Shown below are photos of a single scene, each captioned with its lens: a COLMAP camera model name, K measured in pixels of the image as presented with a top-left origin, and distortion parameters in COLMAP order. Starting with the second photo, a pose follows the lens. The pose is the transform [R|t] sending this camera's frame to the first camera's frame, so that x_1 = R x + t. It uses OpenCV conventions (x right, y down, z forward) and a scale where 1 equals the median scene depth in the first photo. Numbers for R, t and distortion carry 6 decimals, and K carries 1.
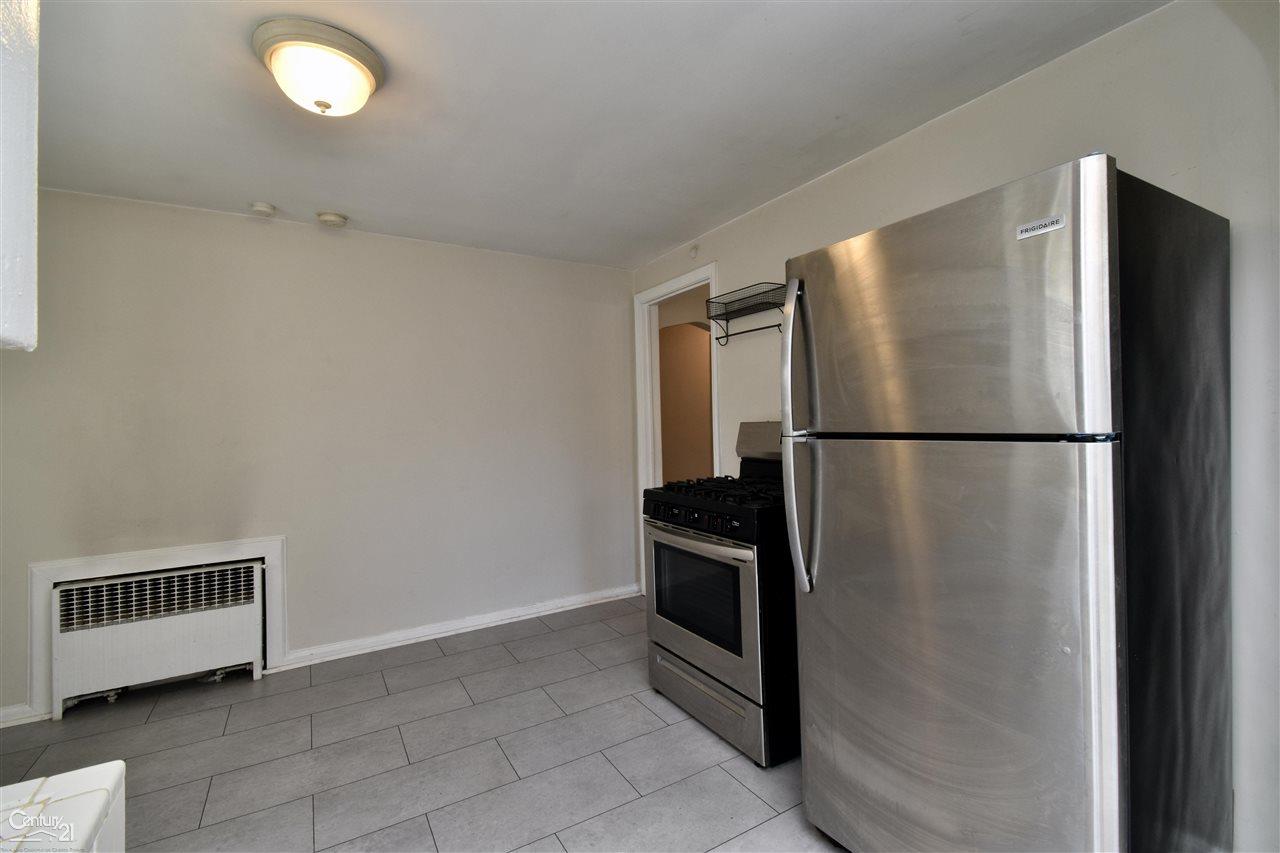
lens RADIAL K [[571.9, 0, 640.8], [0, 571.9, 428.6], [0, 0, 1]] dist [0.001767, 0.000017]
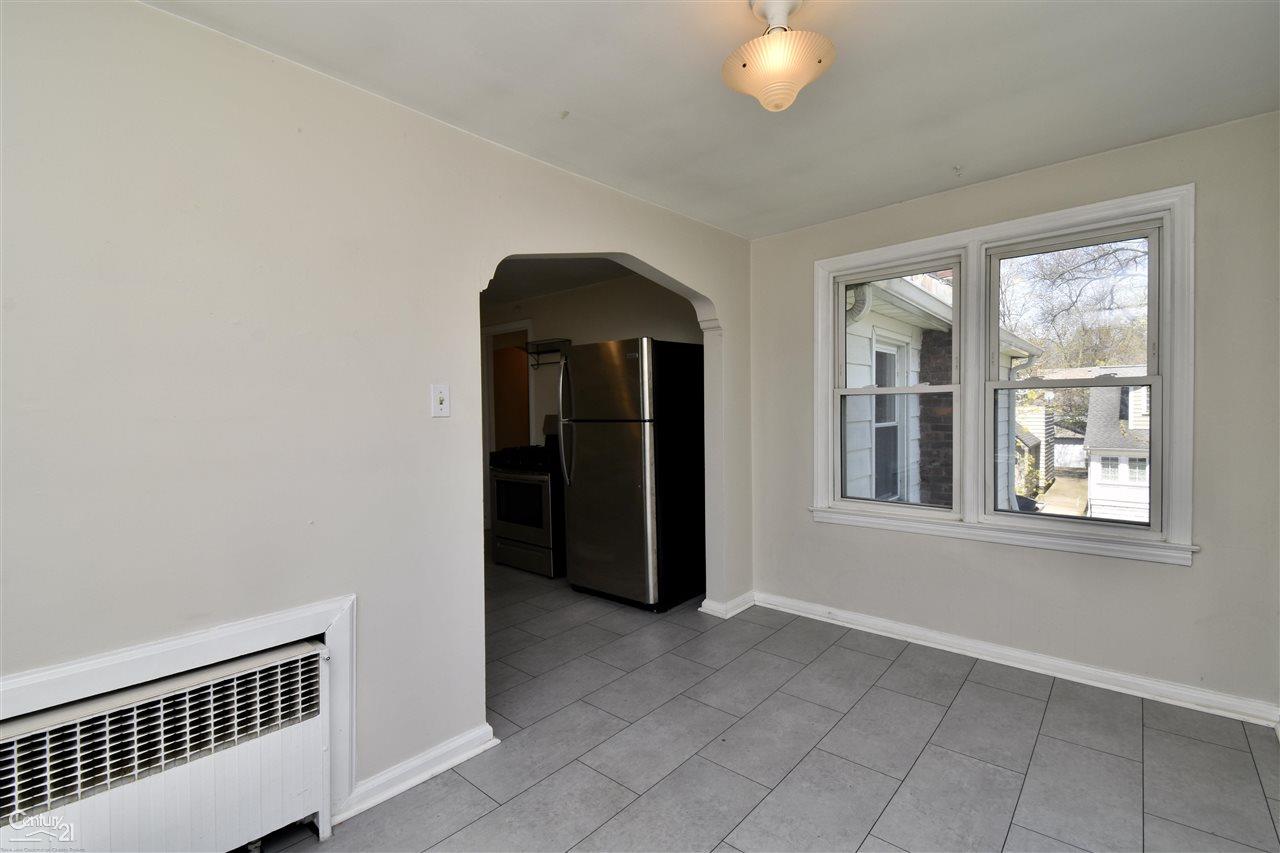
lens RADIAL K [[571.9, 0, 645.0], [0, 571.9, 429.6], [0, 0, 1]] dist [0.001767, 0.000017]
pose [[0.949147, 0.000783, 0.314833, -0.101627], [-0.005720, 0.999875, 0.014758, 0.007828], [-0.314782, -0.015809, 0.949032, -0.879865]]
